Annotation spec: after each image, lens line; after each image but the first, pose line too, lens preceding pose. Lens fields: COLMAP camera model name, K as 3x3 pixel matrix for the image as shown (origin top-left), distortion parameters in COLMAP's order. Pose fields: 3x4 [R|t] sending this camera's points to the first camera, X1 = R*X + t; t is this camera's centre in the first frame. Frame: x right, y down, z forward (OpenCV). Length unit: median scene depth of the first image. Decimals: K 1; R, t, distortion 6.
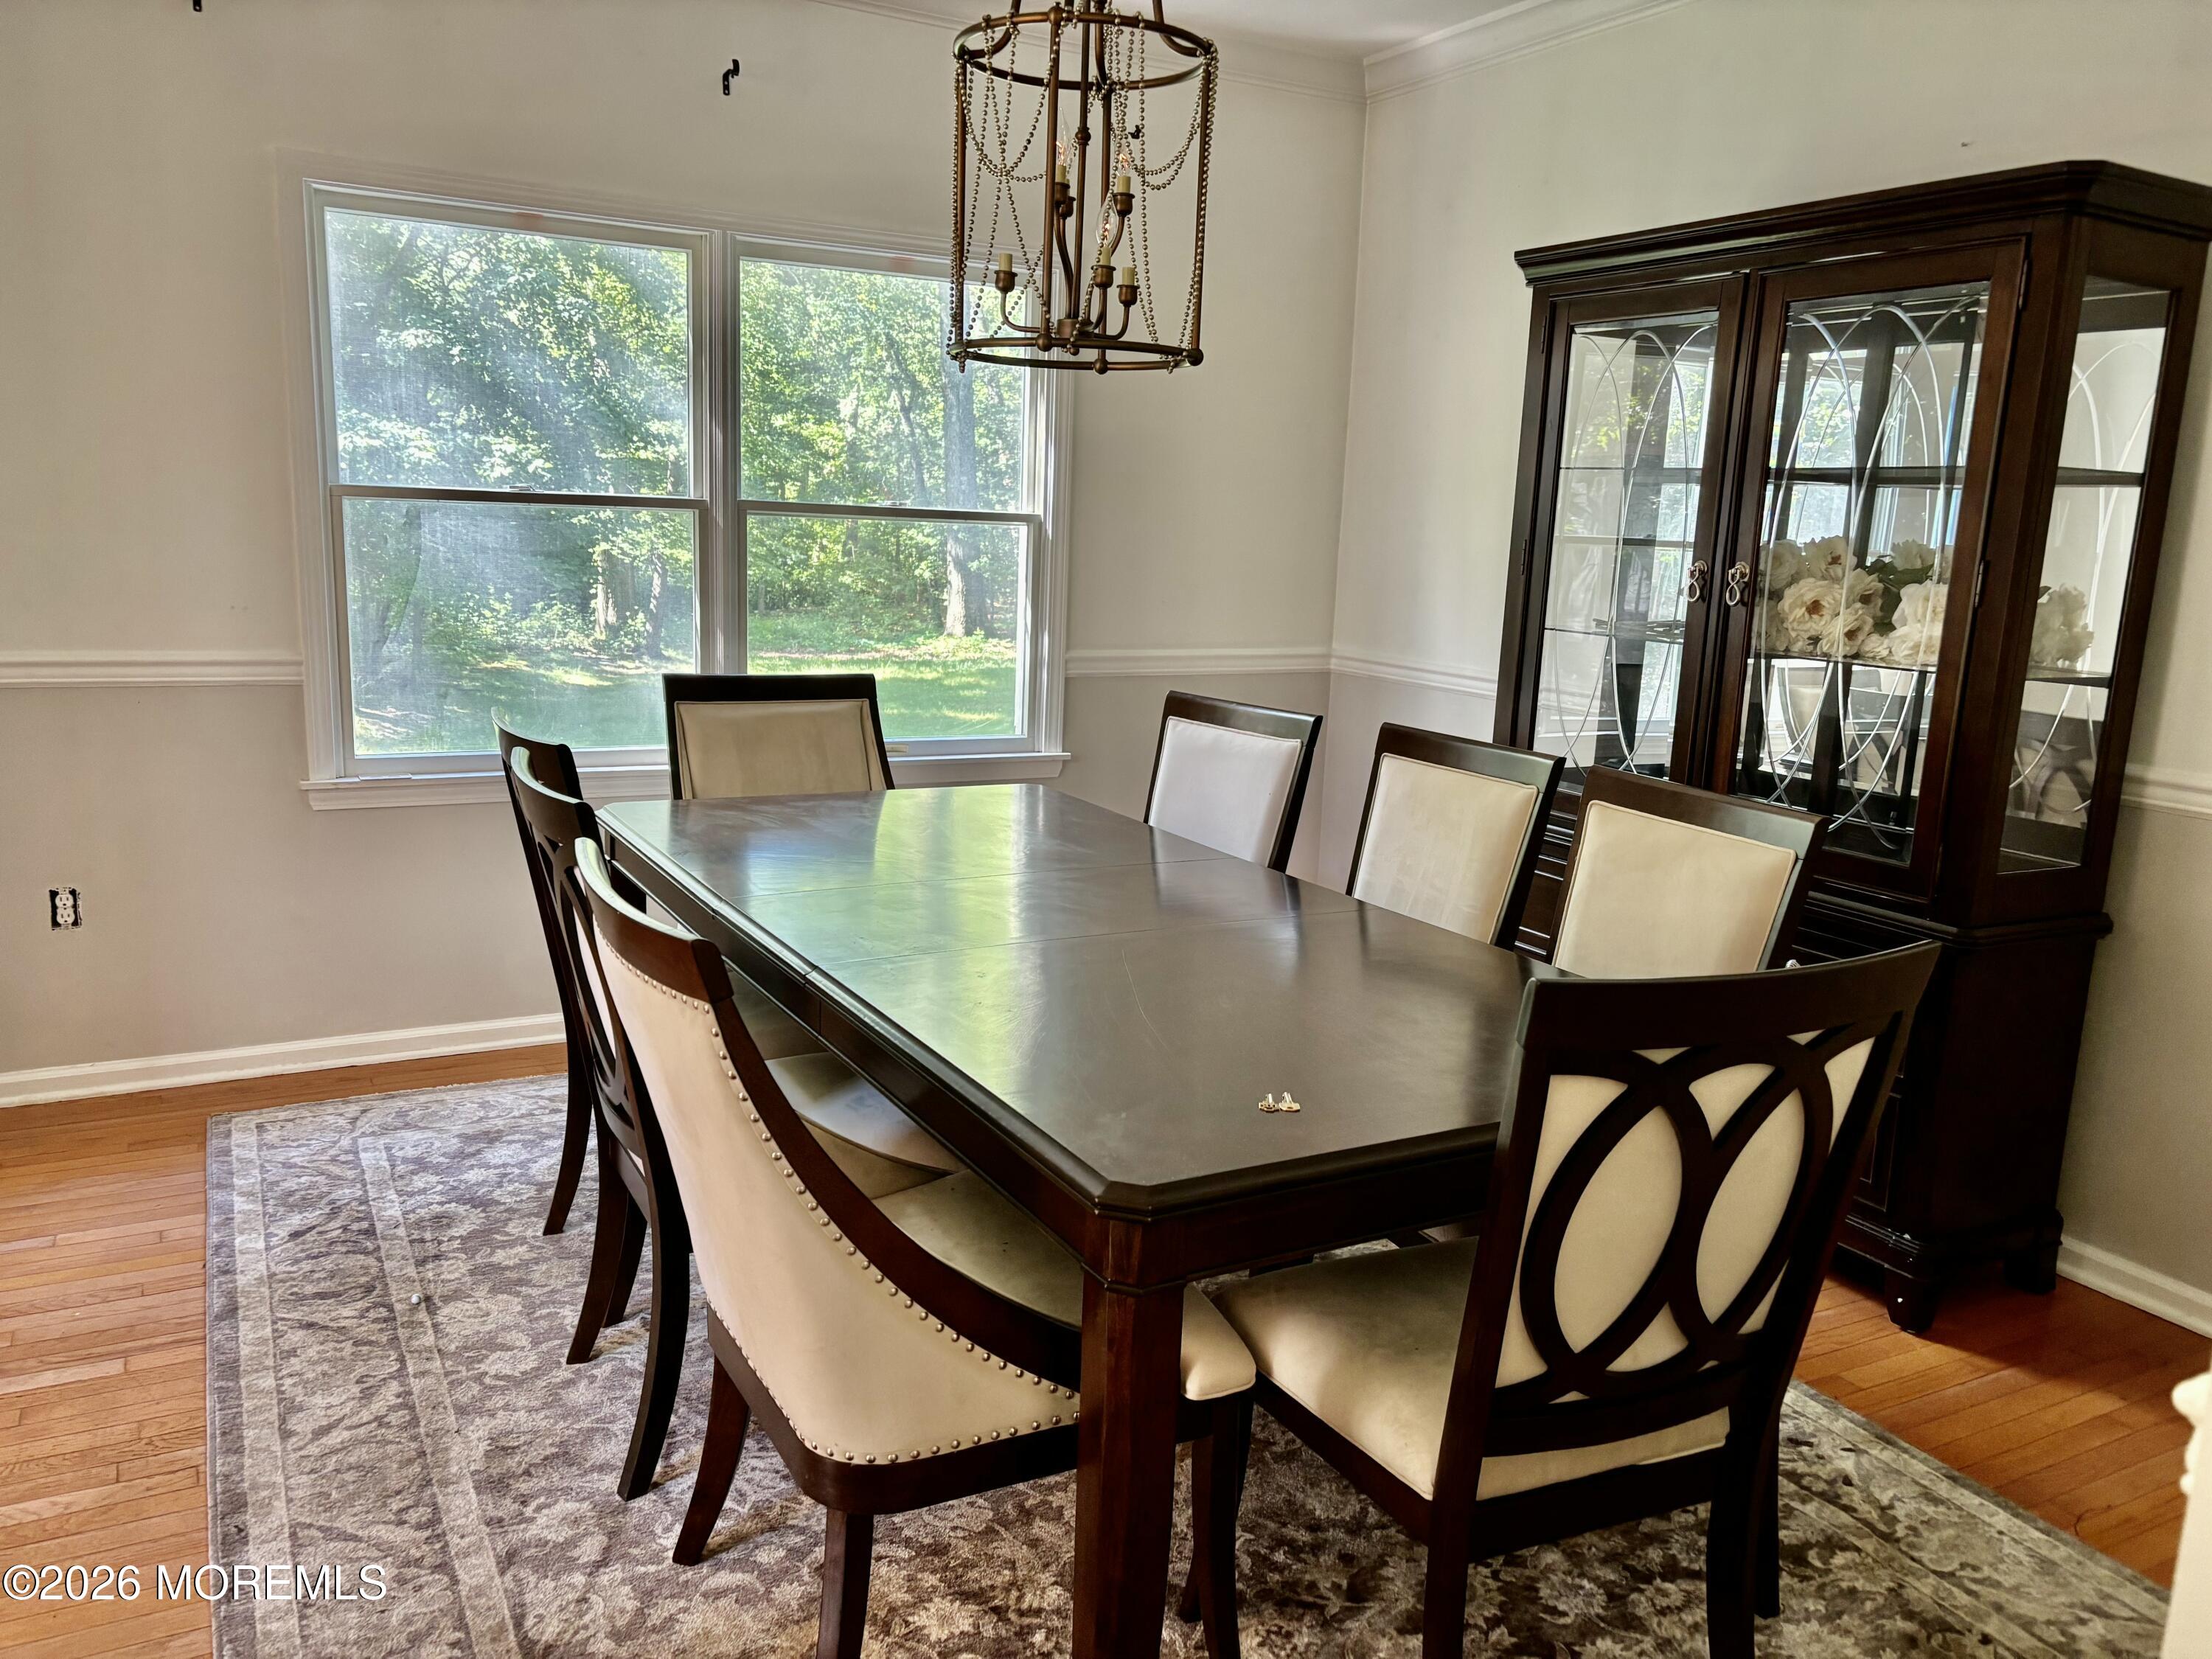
lens RADIAL K [[1679.8, 0, 1094.5], [0, 1679.8, 834.8], [0, 0, 1]] dist [0.046432, -0.057779]
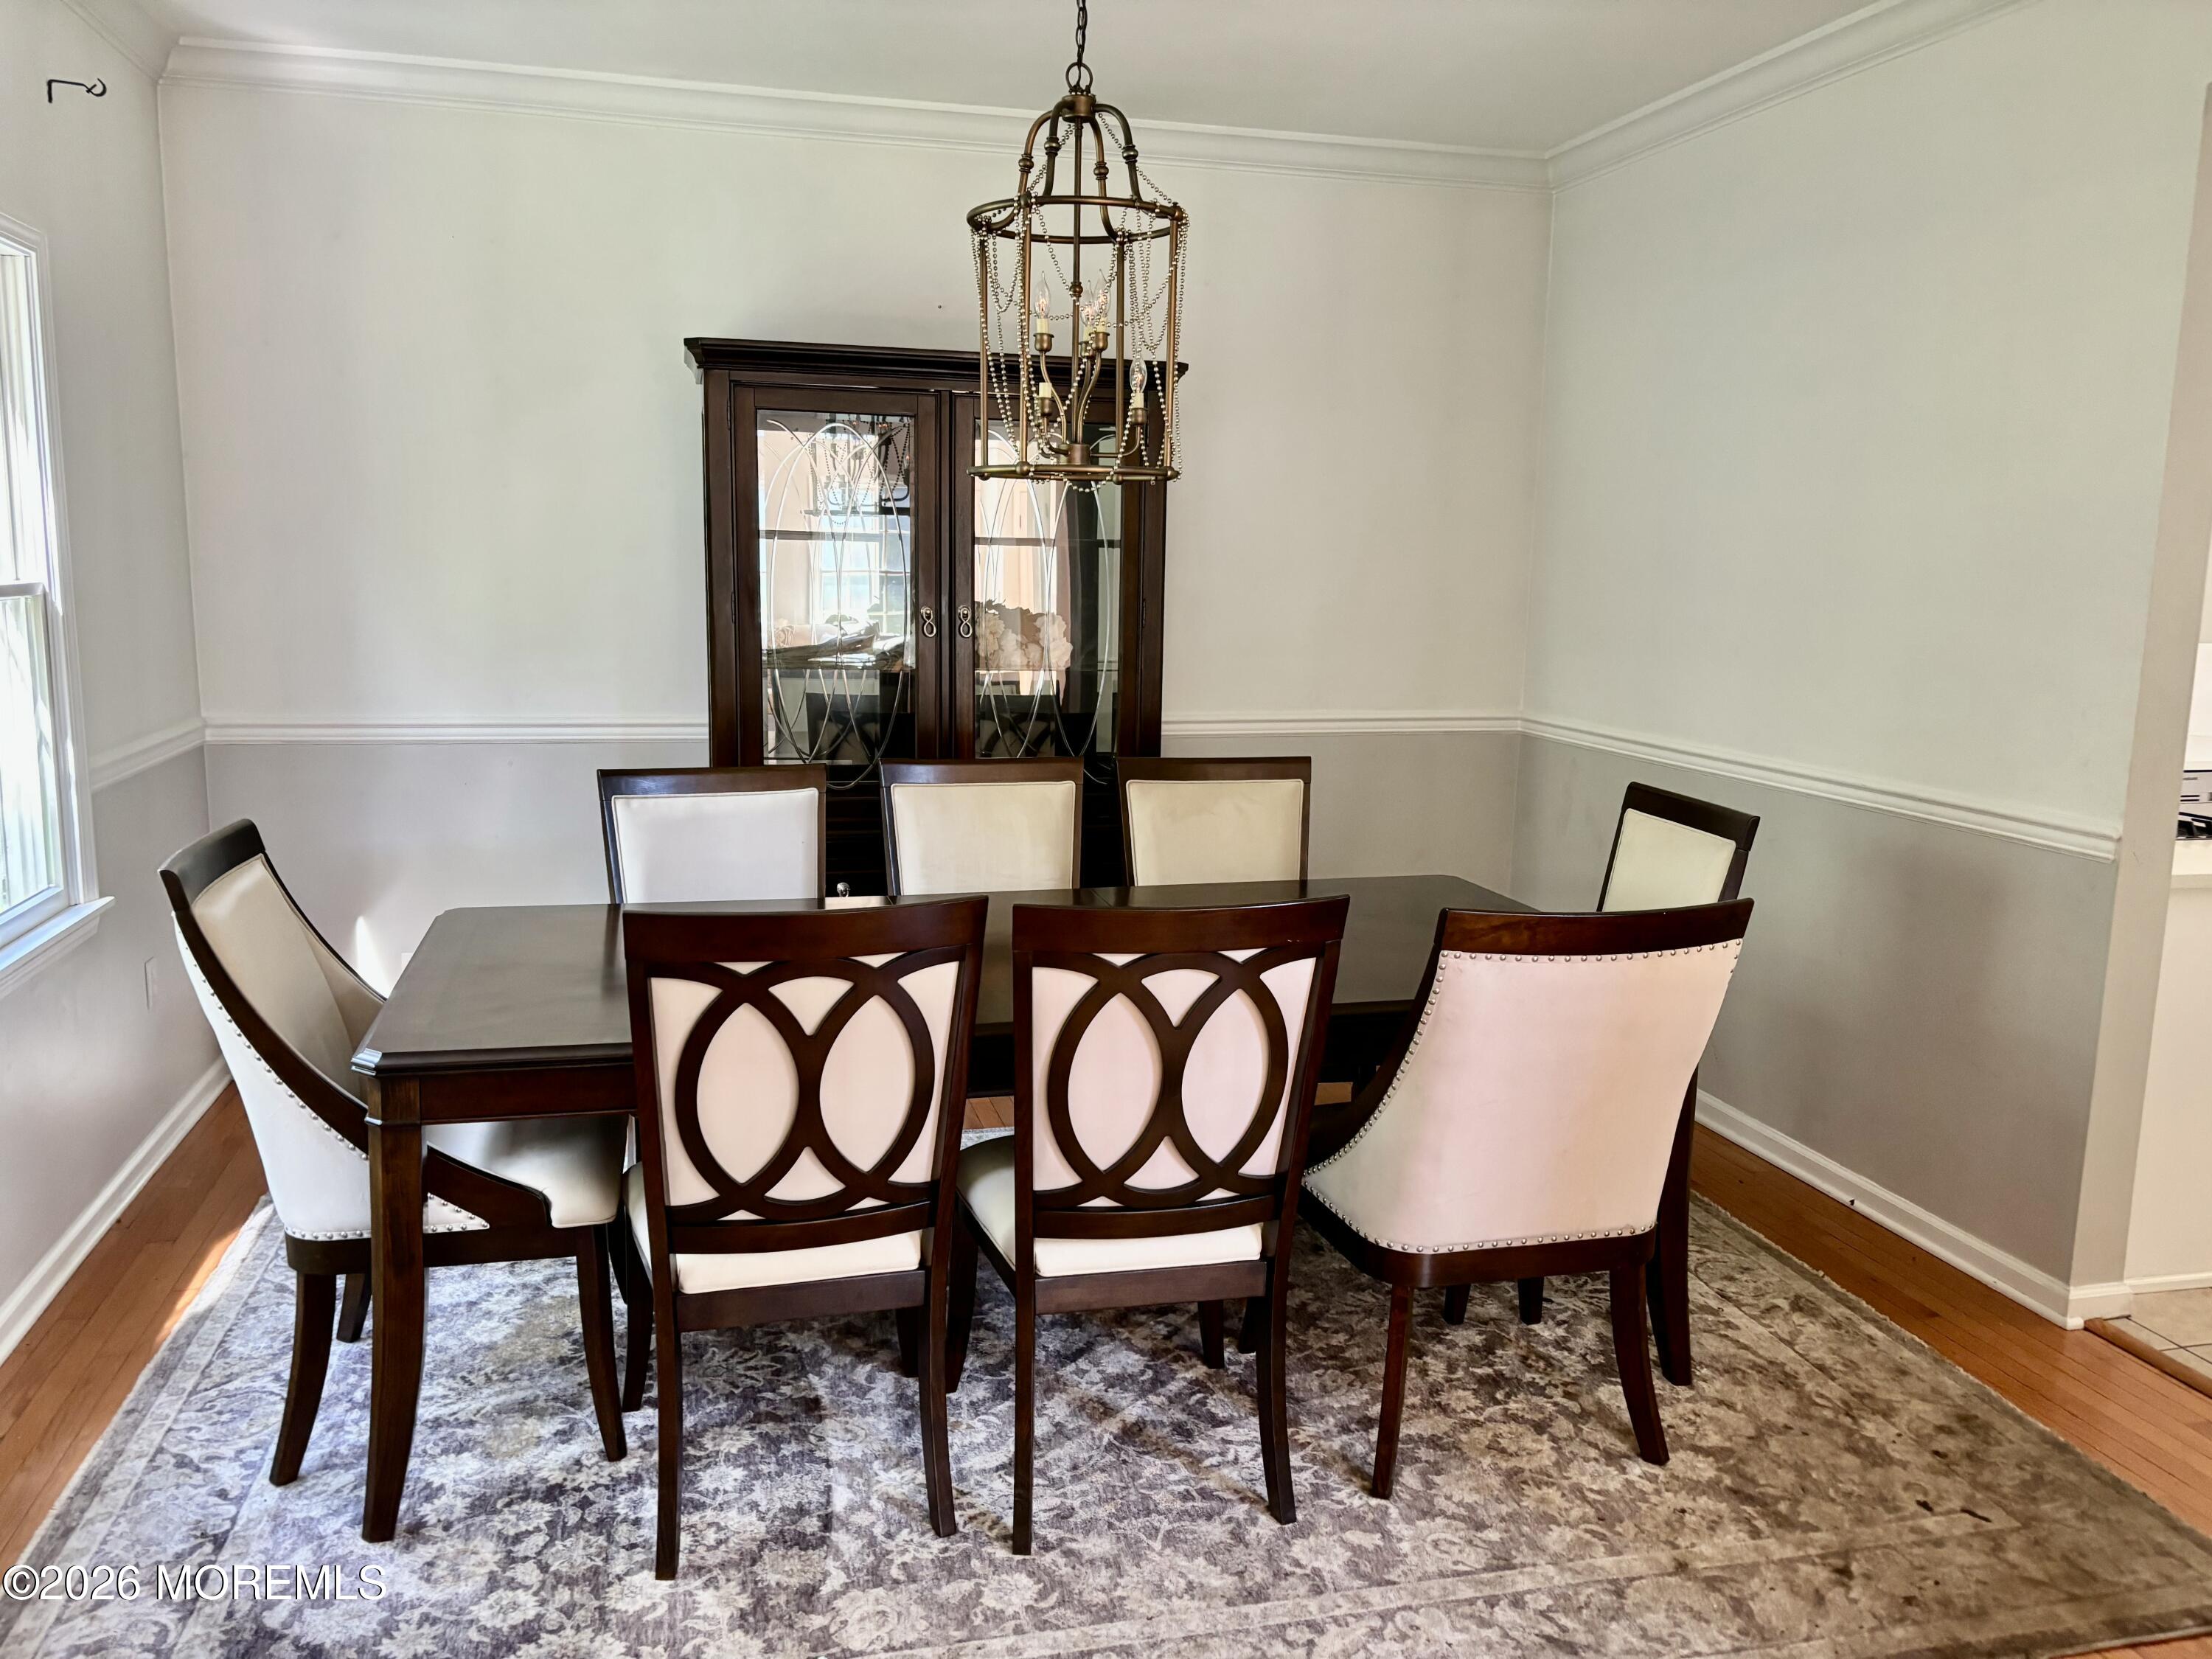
lens RADIAL K [[1679.8, 0, 1087.5], [0, 1679.8, 825.2], [0, 0, 1]] dist [0.046432, -0.057779]
pose [[0.241962, -0.190053, 0.951490, -0.830692], [0.179696, 0.972443, 0.148542, -0.151270], [-0.953501, 0.135037, 0.269446, 0.506847]]
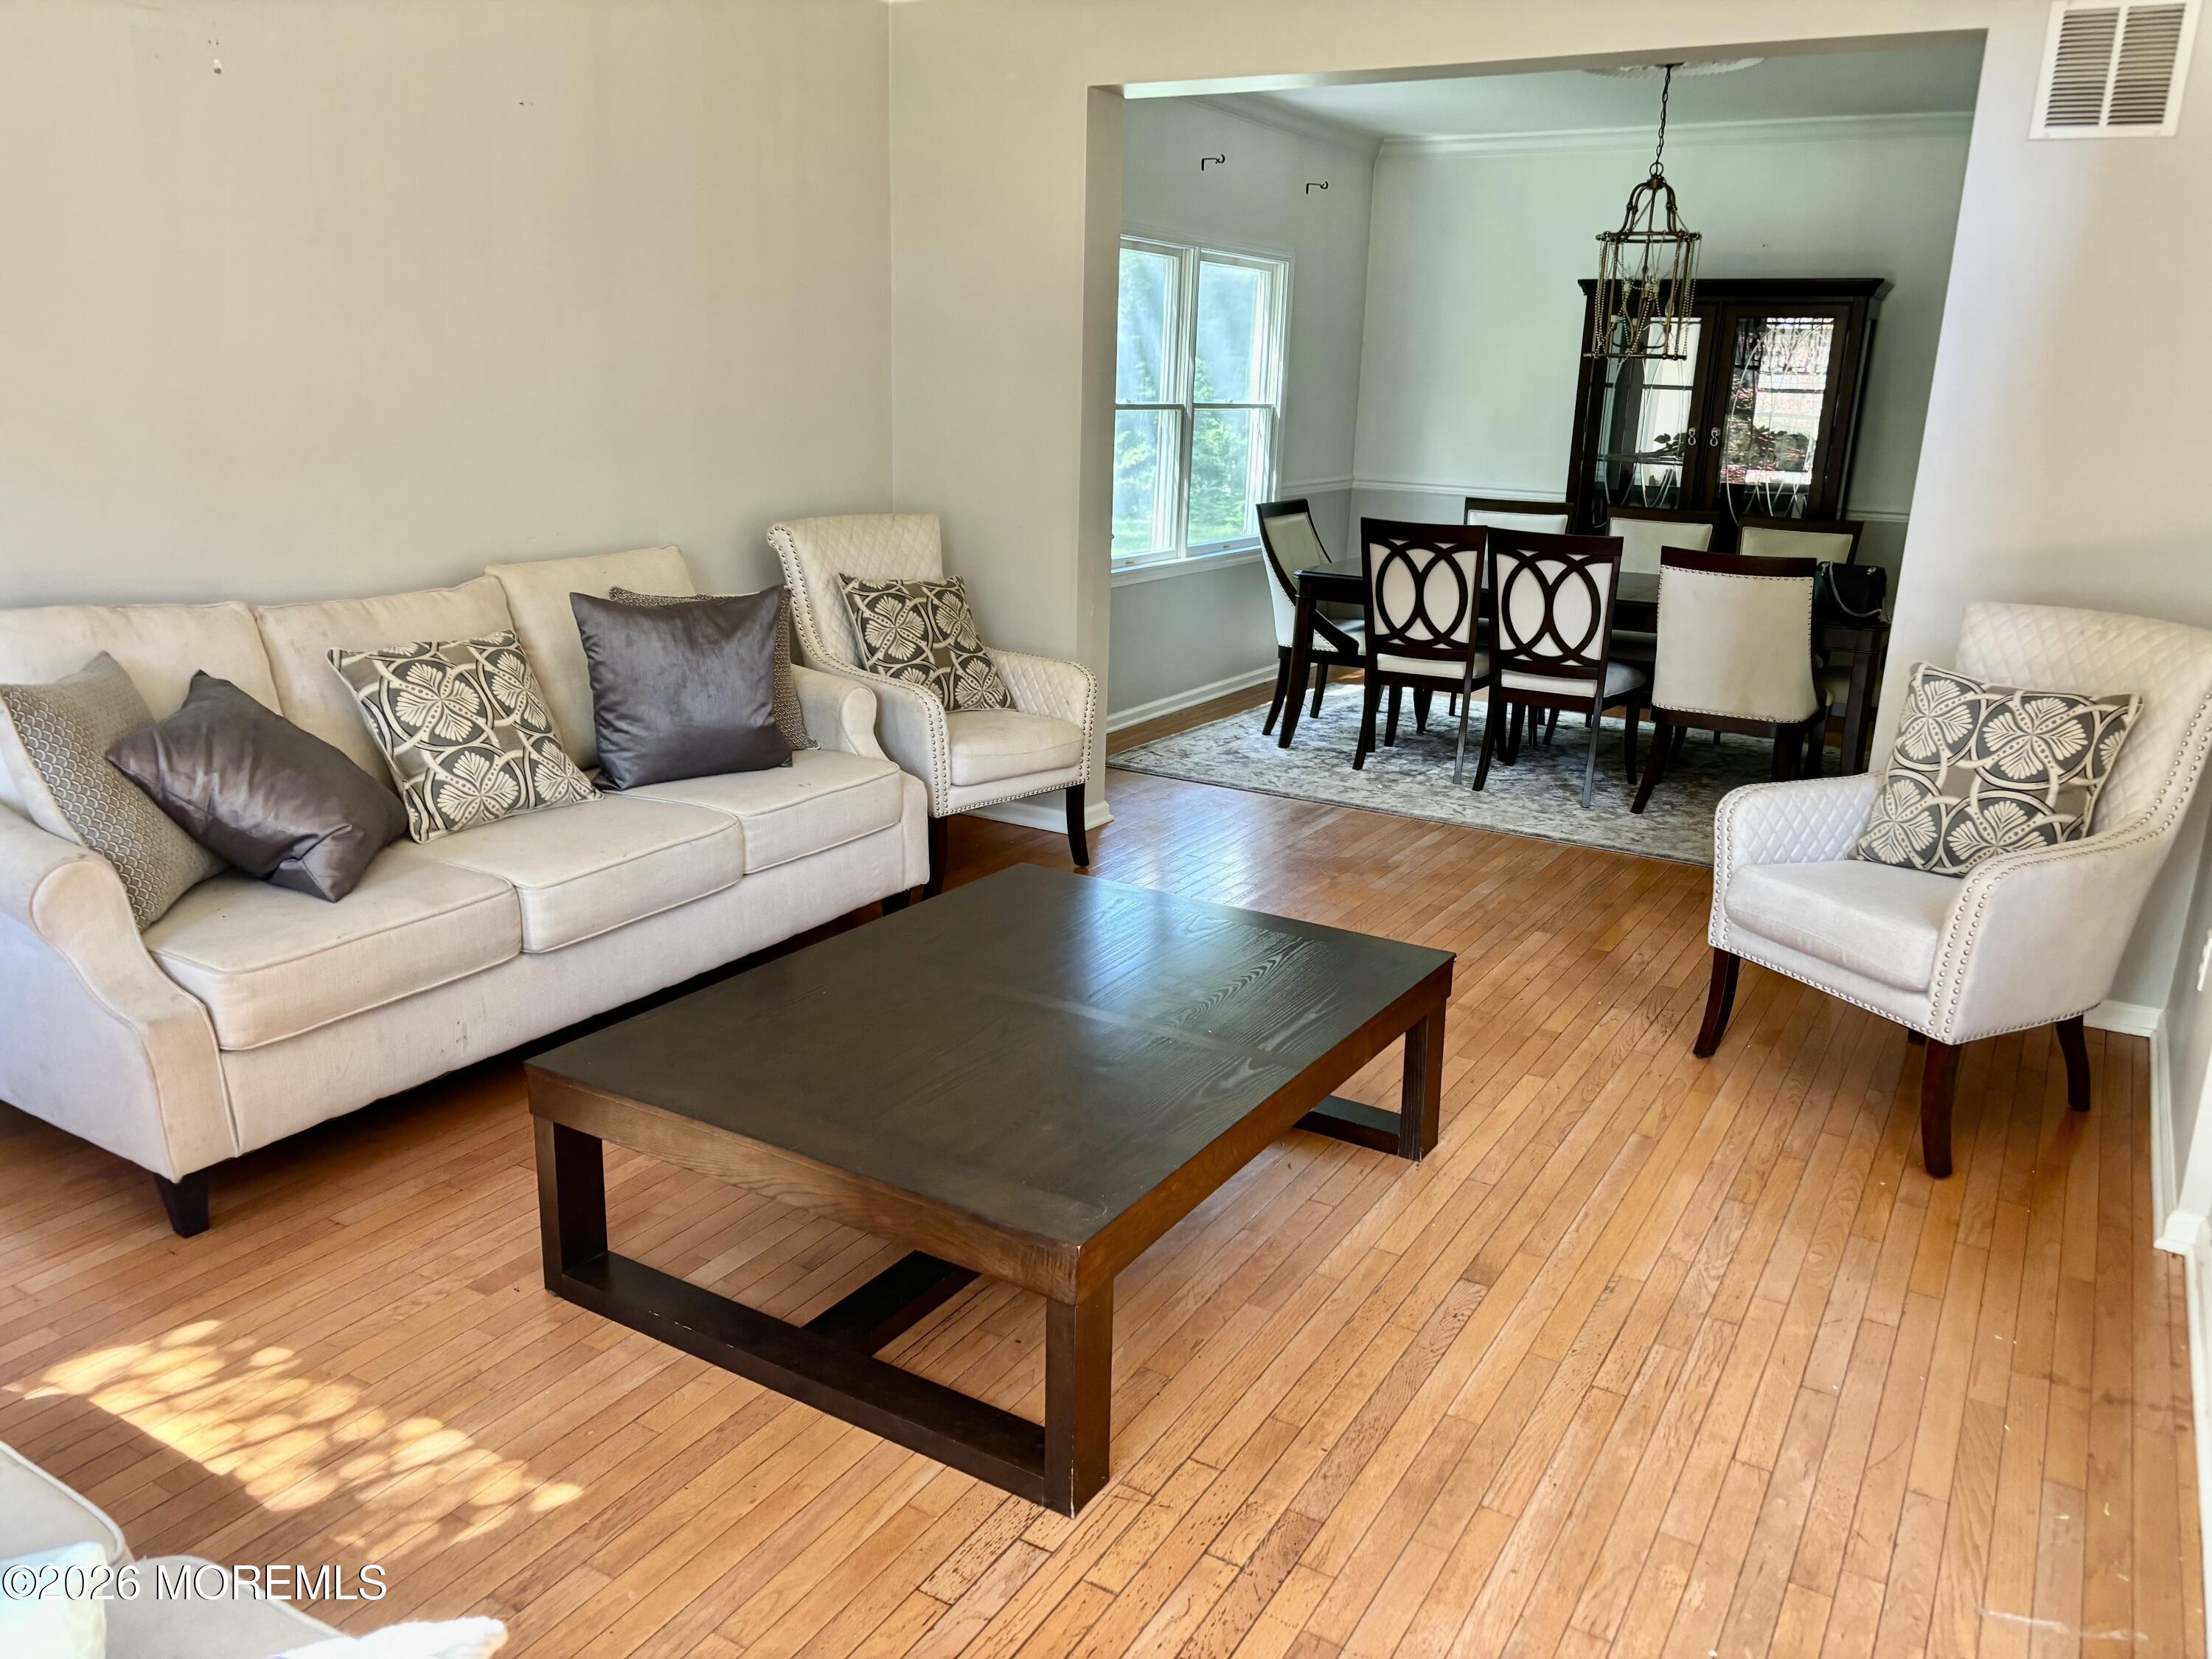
lens RADIAL K [[1679.8, 0, 1118.2], [0, 1679.8, 821.5], [0, 0, 1]] dist [0.046432, -0.057779]
pose [[0.849294, -0.148838, 0.506504, -1.453214], [0.105263, 0.987912, 0.113798, 0.027684], [-0.517319, -0.043332, 0.854695, -0.556708]]
